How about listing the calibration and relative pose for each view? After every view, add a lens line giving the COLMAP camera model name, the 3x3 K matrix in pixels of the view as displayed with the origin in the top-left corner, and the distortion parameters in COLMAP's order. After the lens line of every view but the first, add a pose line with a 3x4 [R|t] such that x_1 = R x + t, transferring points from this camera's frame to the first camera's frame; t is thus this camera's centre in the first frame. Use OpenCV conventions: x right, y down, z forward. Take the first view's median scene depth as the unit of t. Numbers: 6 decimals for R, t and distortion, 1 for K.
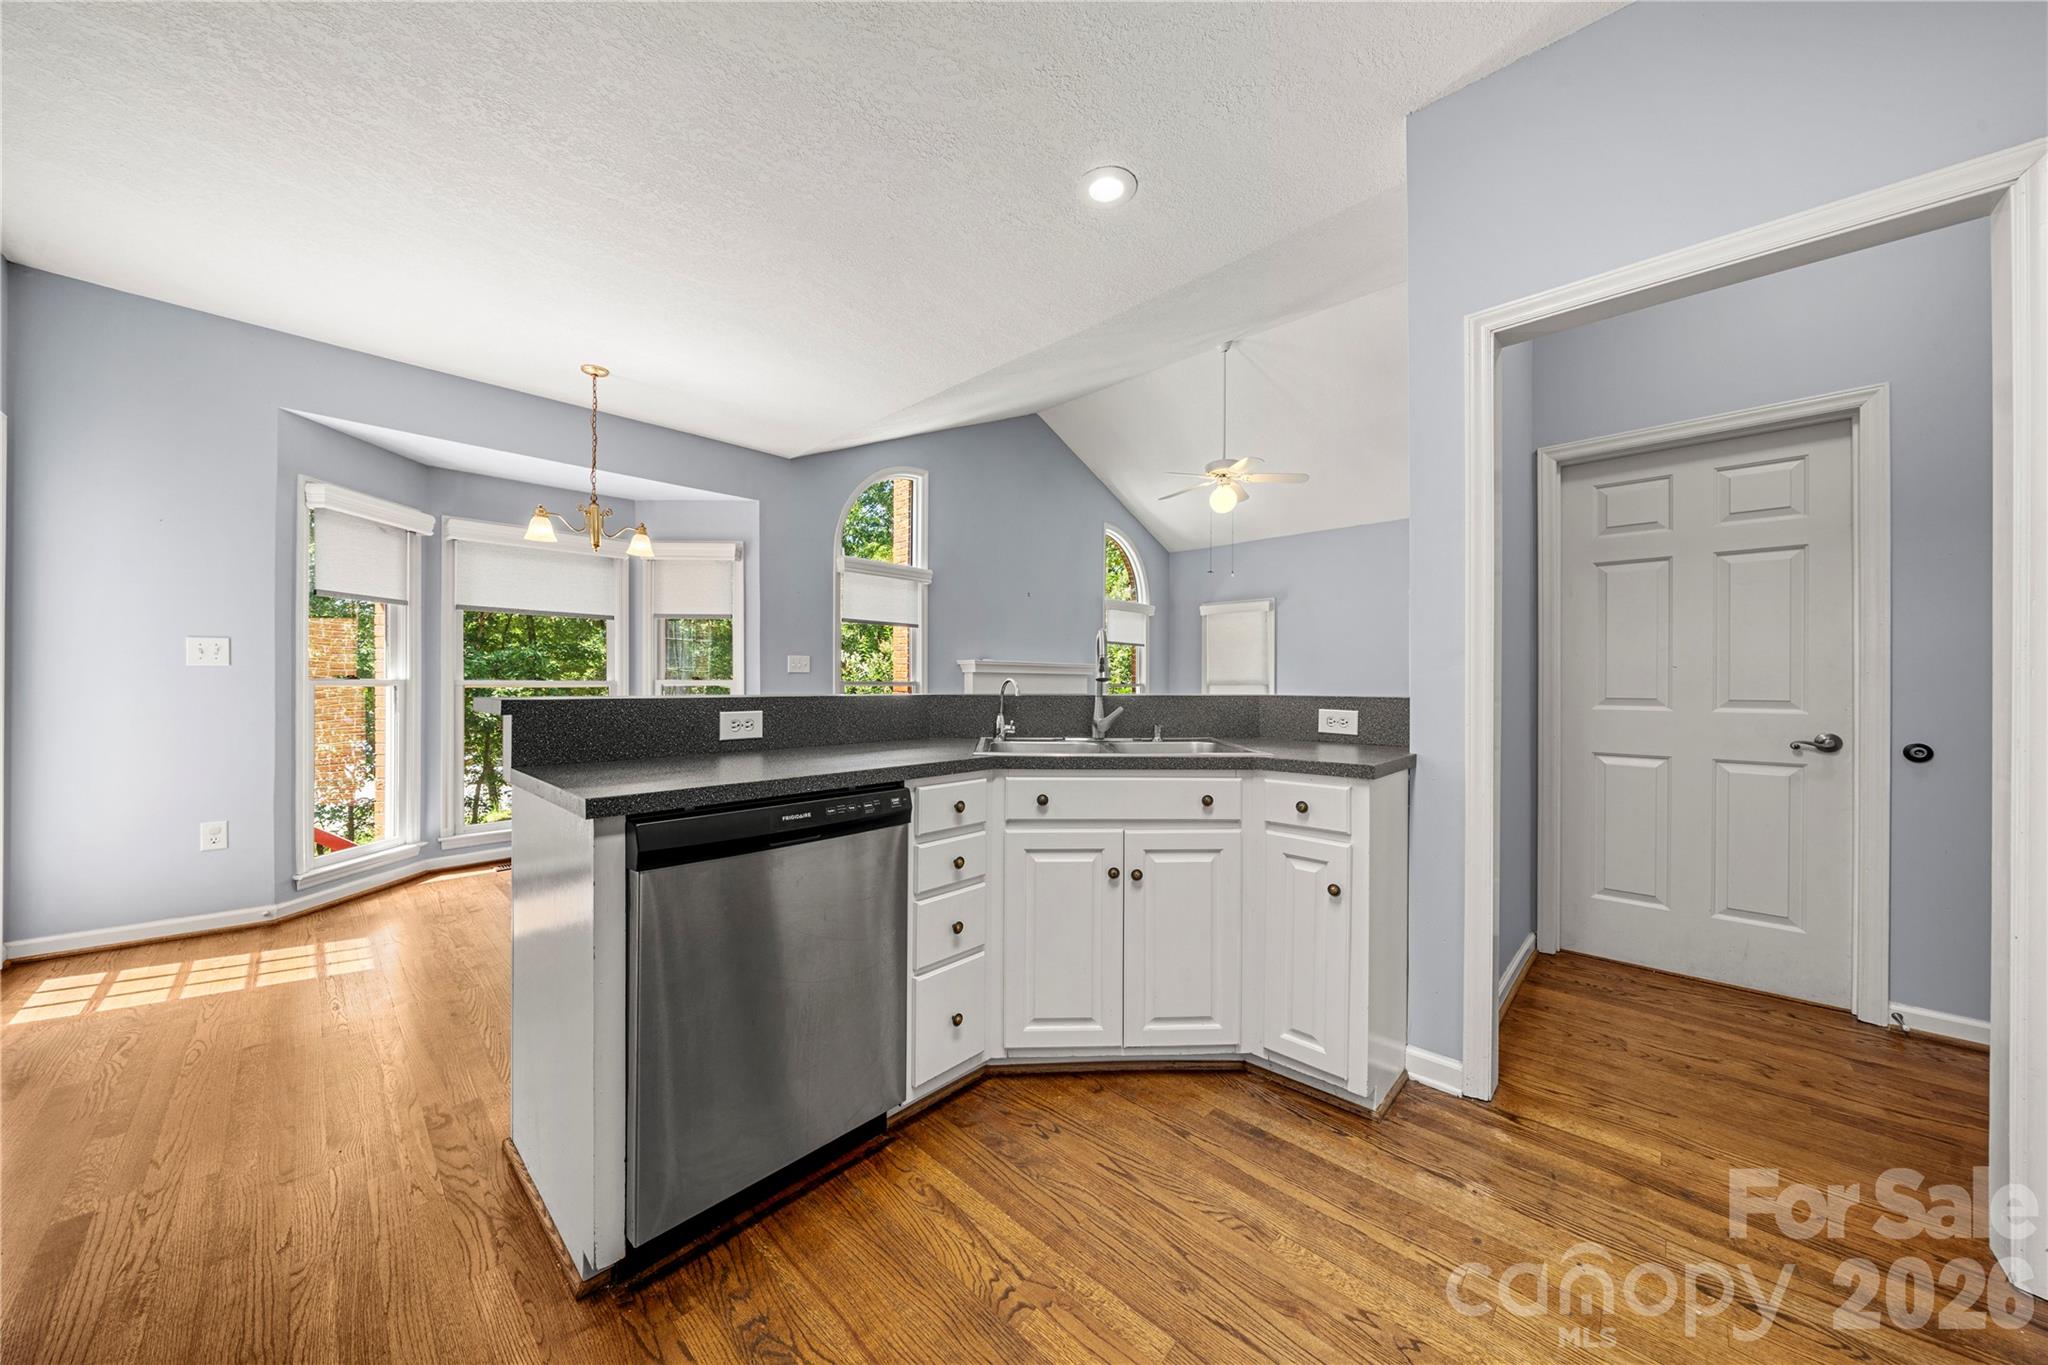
lens RADIAL K [[698.8, 0, 1021.2], [0, 698.8, 681.9], [0, 0, 1]] dist [-0.001658, 0.000043]
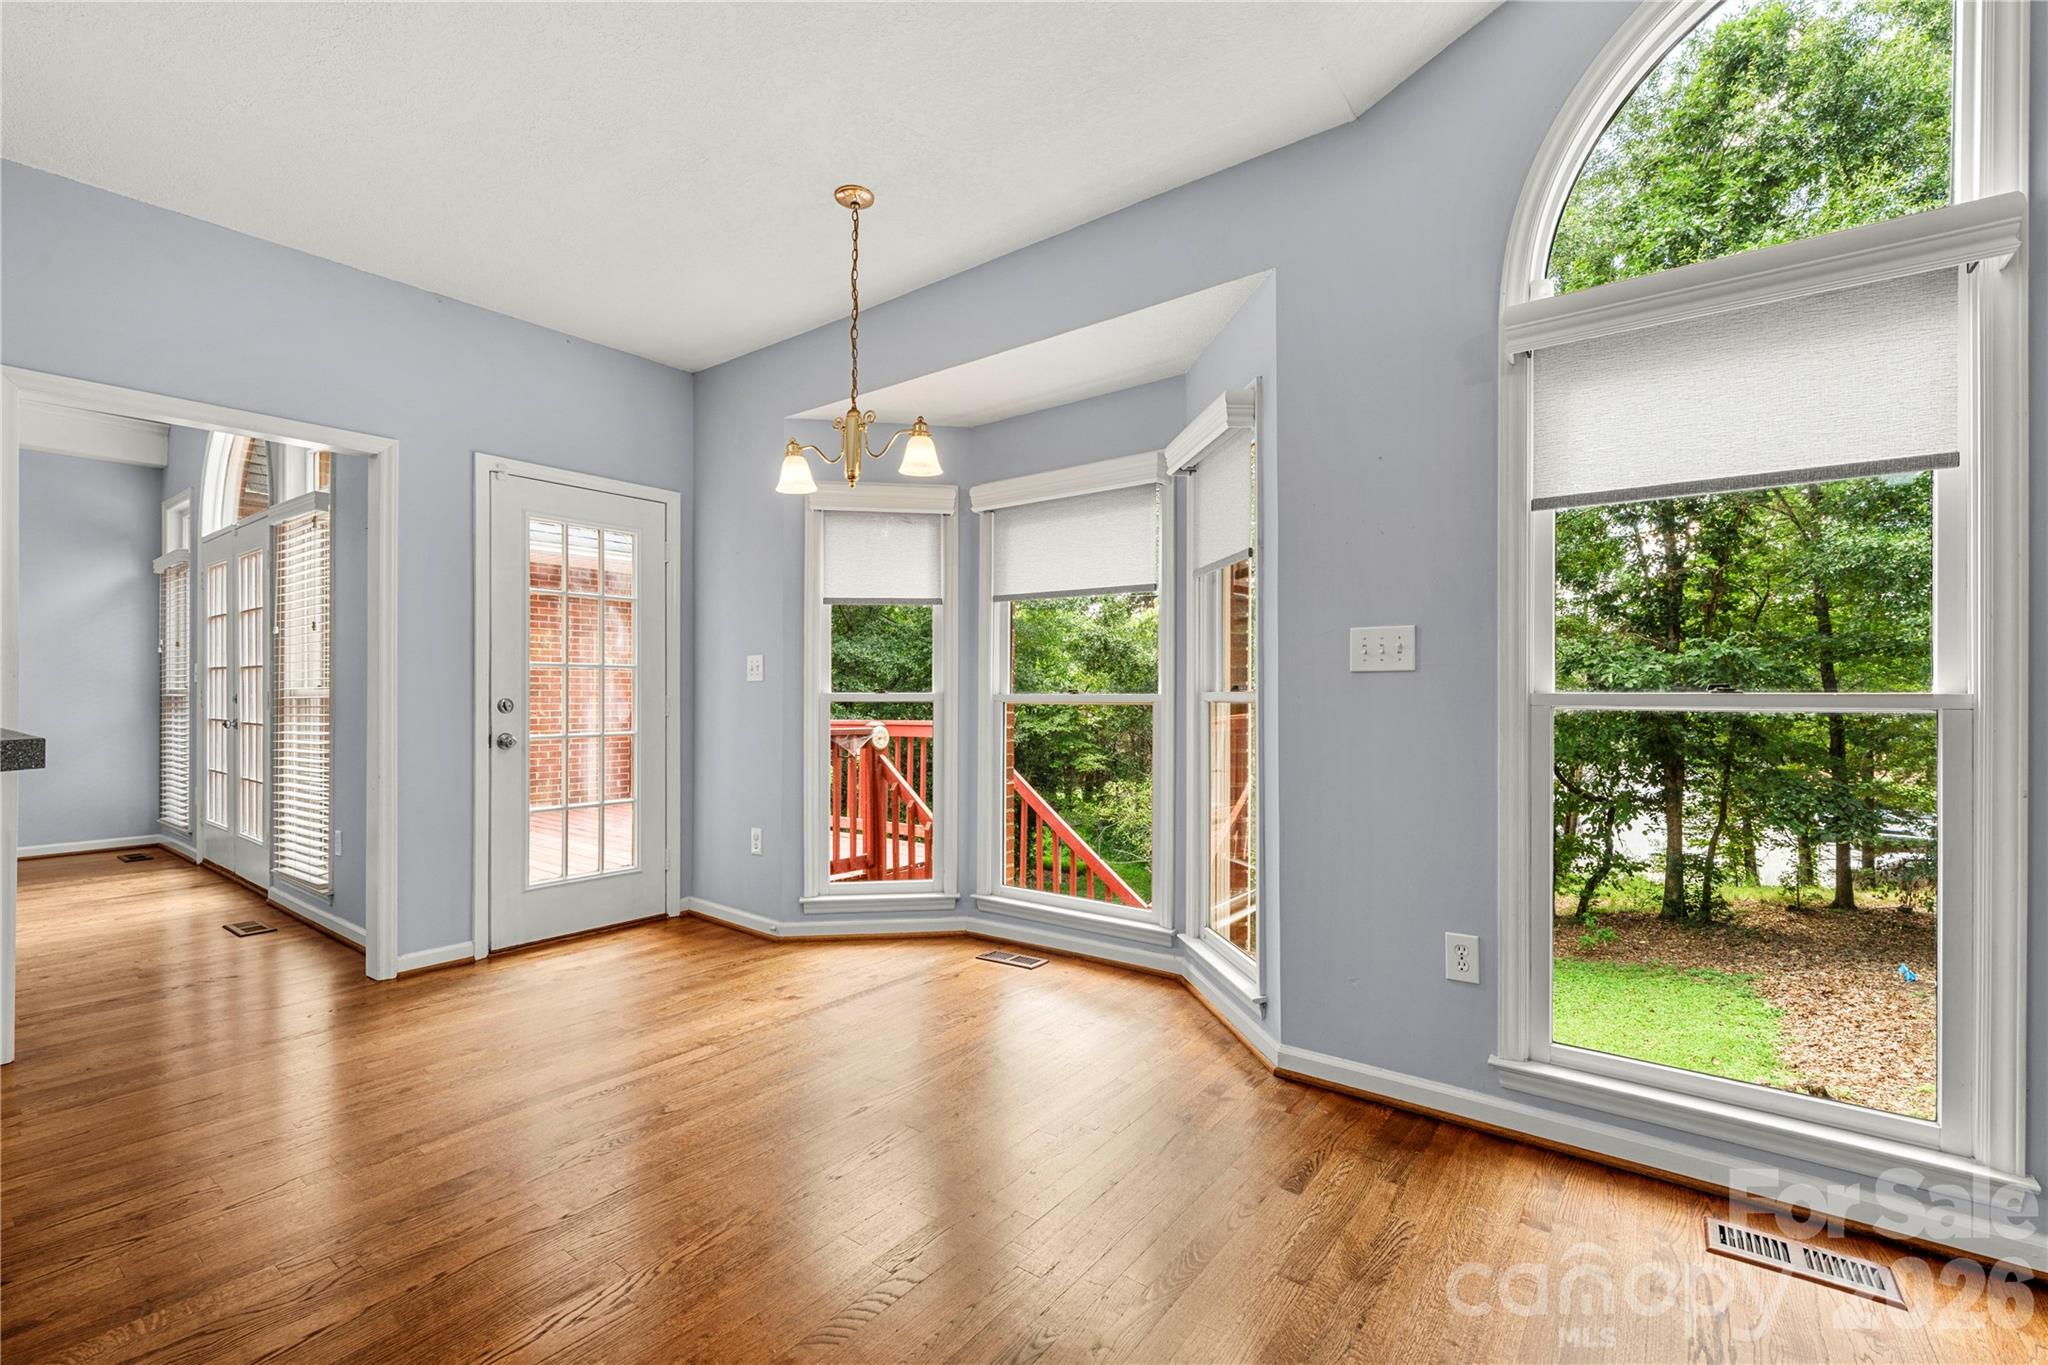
lens RADIAL K [[881.5, 0, 1014.6], [0, 881.5, 694.9], [0, 0, 1]] dist [-0.002263, 0.001043]
pose [[0.099178, -0.000692, -0.995069, 0.290980], [0.000492, 1.000000, -0.000647, -0.000821], [0.995070, -0.000425, 0.099178, 1.666323]]
